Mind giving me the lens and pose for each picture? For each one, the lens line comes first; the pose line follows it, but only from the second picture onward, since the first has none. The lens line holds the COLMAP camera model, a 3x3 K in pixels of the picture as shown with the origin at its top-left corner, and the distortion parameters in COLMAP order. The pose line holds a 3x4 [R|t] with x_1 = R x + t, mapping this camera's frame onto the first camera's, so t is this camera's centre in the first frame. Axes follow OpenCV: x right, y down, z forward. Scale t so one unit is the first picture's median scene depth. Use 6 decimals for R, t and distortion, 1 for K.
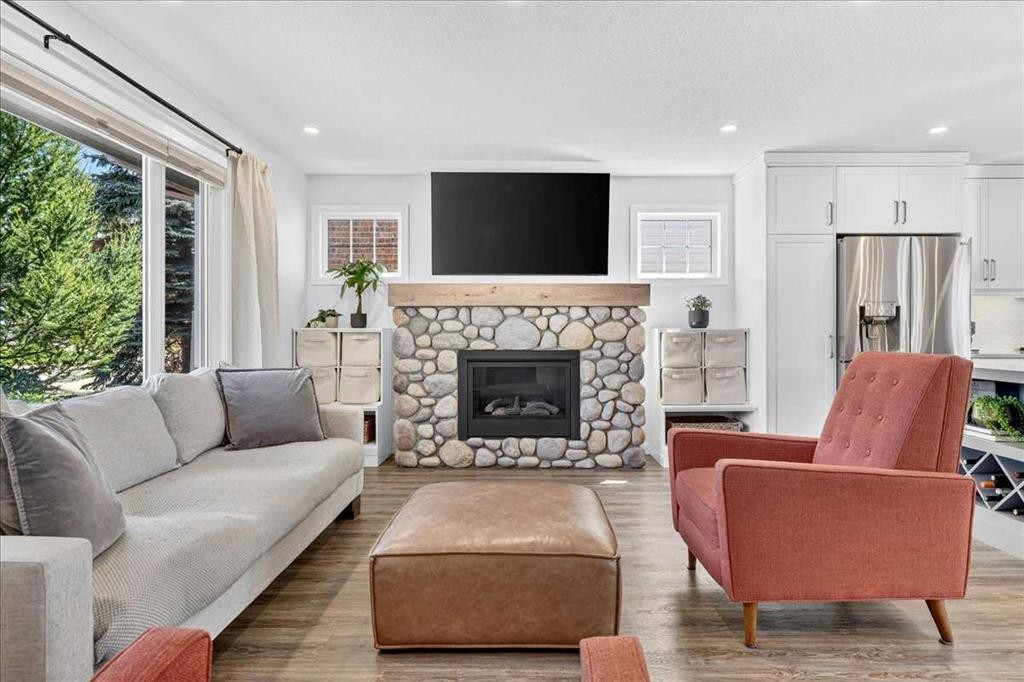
lens RADIAL K [[587.4, 0, 515.1], [0, 587.4, 332.7], [0, 0, 1]] dist [0.000380, 0.001081]
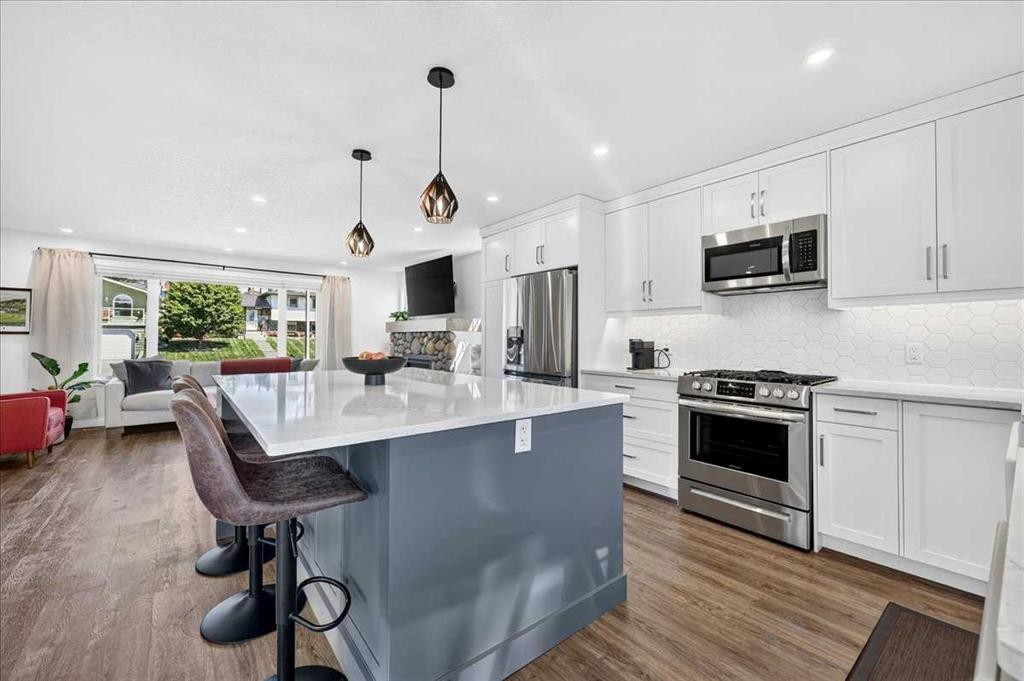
lens RADIAL K [[414.5, 0, 516.2], [0, 414.5, 334.4], [0, 0, 1]] dist [0.000306, -0.000177]
pose [[0.644621, -0.006859, -0.764471, 1.267219], [-0.003579, 0.999922, -0.011989, -0.021852], [0.764494, 0.010464, 0.644546, 0.368798]]
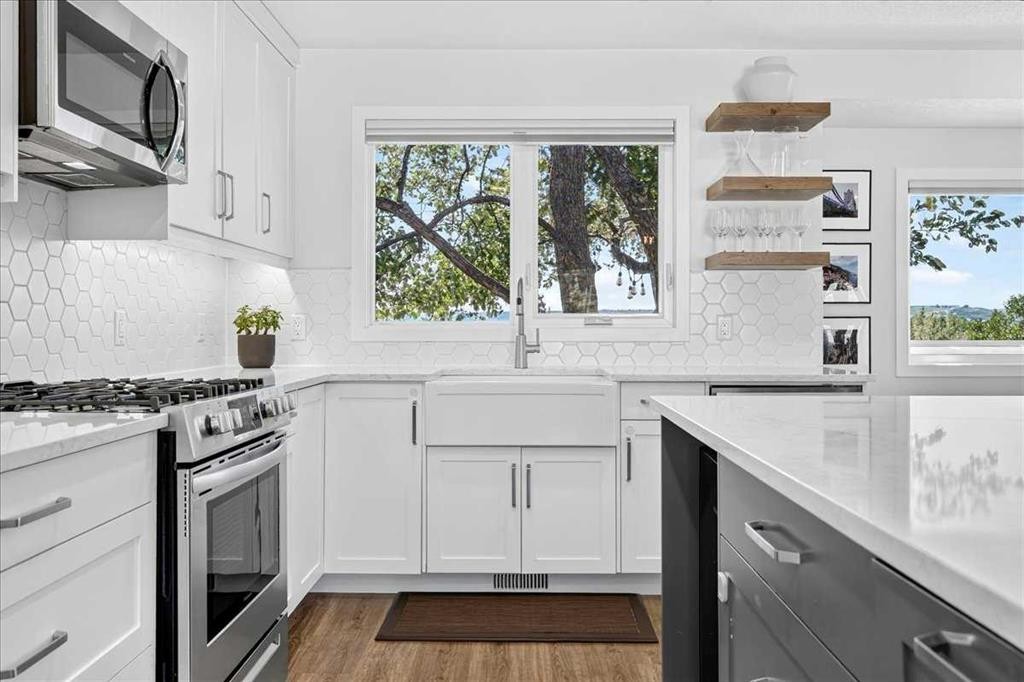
lens RADIAL K [[829.4, 0, 513.5], [0, 829.4, 330.9], [0, 0, 1]] dist [-0.006470, -0.003199]
pose [[0.002230, -0.002737, 0.999994, 0.549146], [0.000224, 0.999996, 0.002737, -0.004762], [-0.999997, 0.000218, 0.002230, 0.806042]]
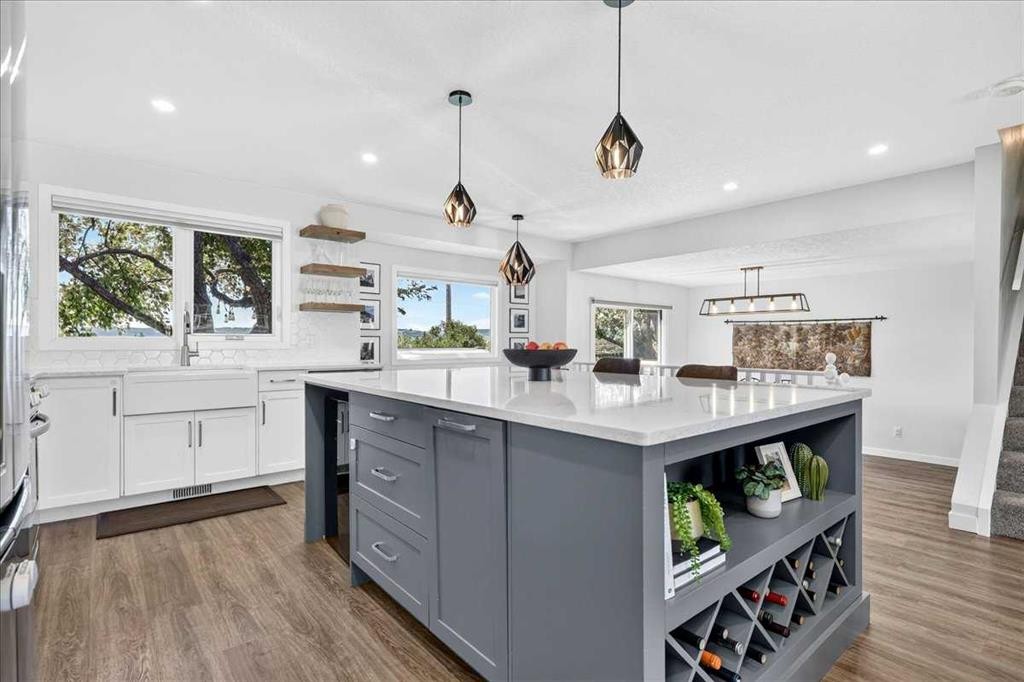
lens RADIAL K [[499.1, 0, 522.1], [0, 499.1, 348.0], [0, 0, 1]] dist [-0.003780, -0.000627]
pose [[-0.655575, -0.009818, 0.755067, 0.393207], [-0.001533, 0.999931, 0.011671, -0.005068], [-0.755129, 0.006493, -0.655544, 0.918624]]
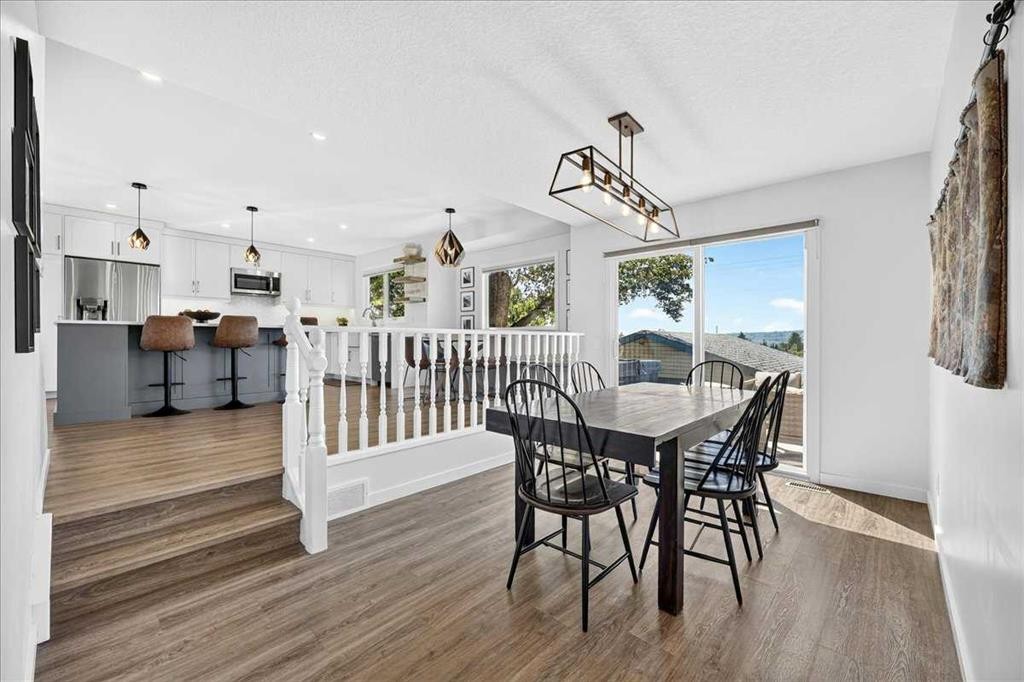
lens RADIAL K [[411.5, 0, 514.0], [0, 411.5, 336.0], [0, 0, 1]] dist [-0.000948, -0.000149]
pose [[0.671522, 0.006090, 0.740959, 0.529667], [-0.002145, 0.999978, -0.006274, 0.066842], [-0.740981, 0.002624, 0.671521, -0.732306]]
